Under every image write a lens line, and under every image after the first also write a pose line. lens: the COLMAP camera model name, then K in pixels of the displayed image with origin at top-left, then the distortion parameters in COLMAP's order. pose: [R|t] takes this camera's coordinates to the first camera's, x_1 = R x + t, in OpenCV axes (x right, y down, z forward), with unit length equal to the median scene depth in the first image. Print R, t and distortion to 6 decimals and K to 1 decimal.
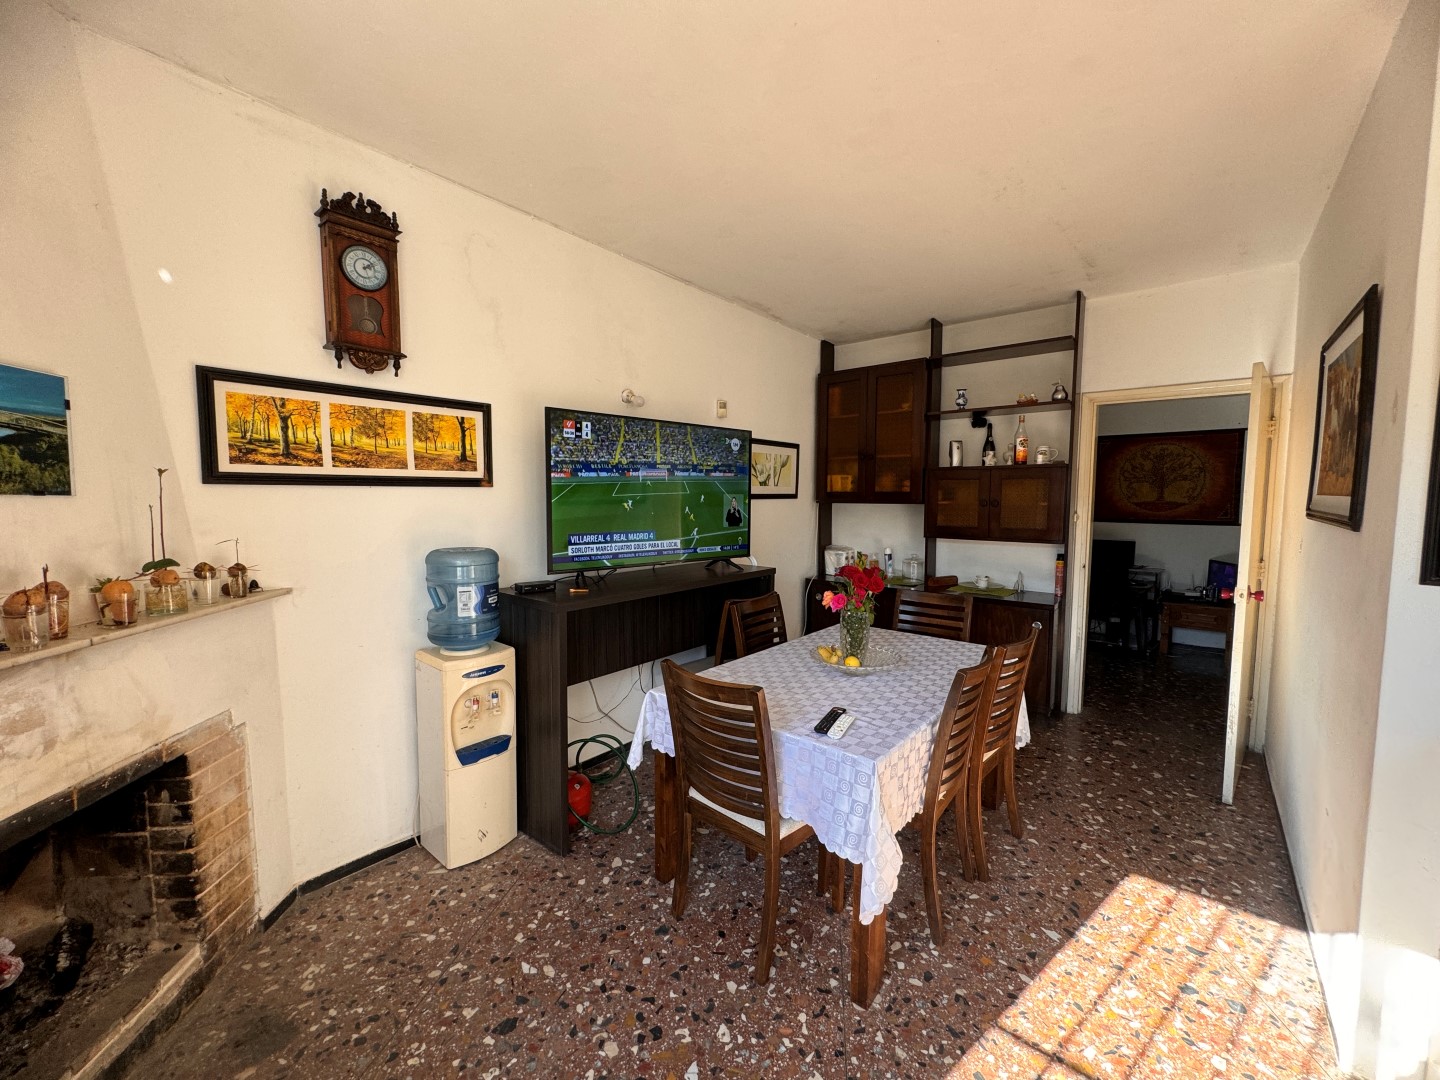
lens RADIAL K [[574.7, 0, 720.4], [0, 574.7, 535.9], [0, 0, 1]] dist [-0.002203, 0.000317]
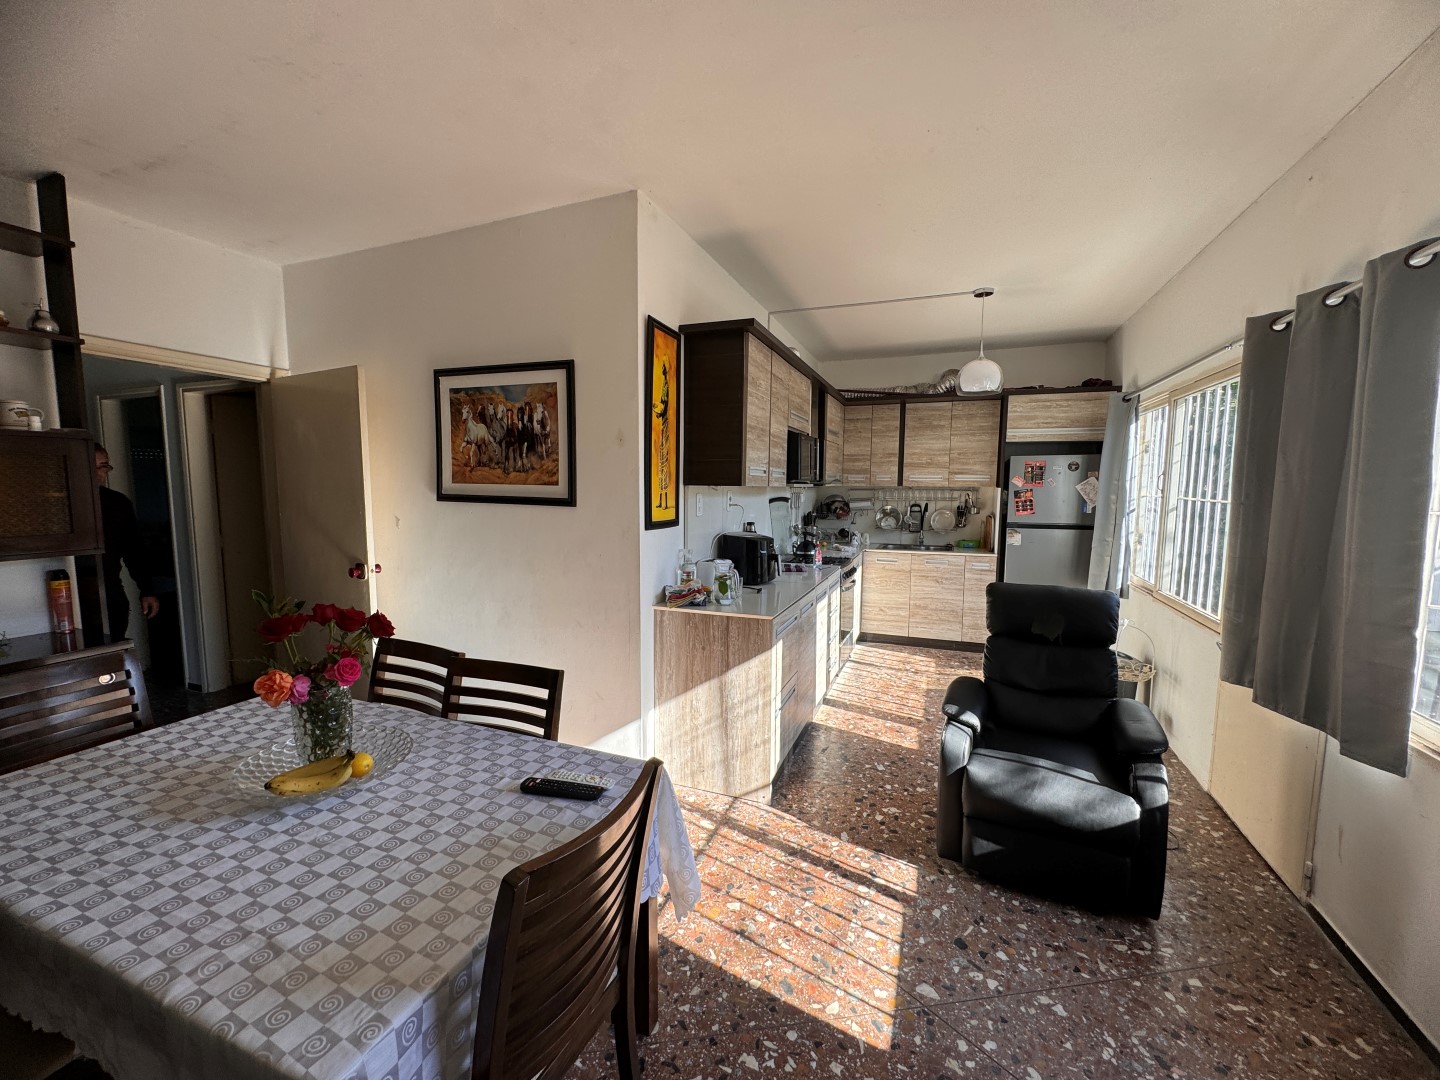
lens RADIAL K [[574.7, 0, 722.0], [0, 574.7, 538.2], [0, 0, 1]] dist [-0.002203, 0.000317]
pose [[-0.316492, -0.094912, 0.943835, -0.463889], [0.060958, 0.990890, 0.120085, -0.068016], [-0.946635, 0.095540, -0.307823, 0.840175]]
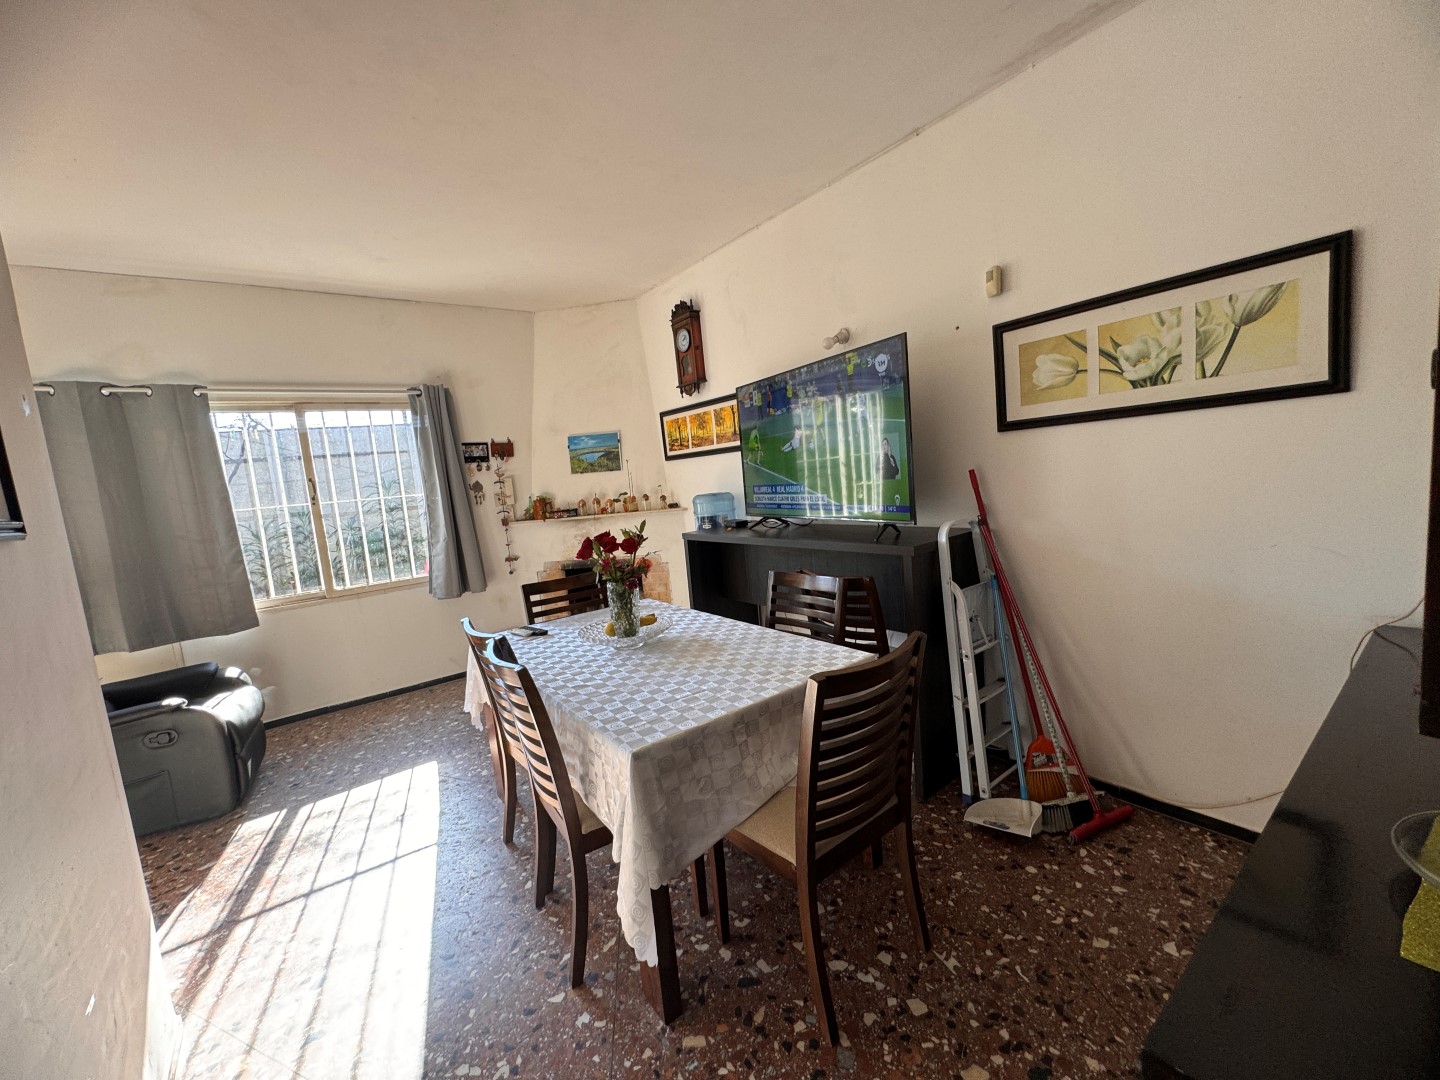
lens RADIAL K [[574.7, 0, 722.1], [0, 574.7, 538.3], [0, 0, 1]] dist [-0.002203, 0.000317]
pose [[-0.221963, 0.127191, -0.966724, 1.186540], [0.018822, 0.991830, 0.126173, -0.058493], [0.974873, 0.009810, -0.222543, 1.477201]]
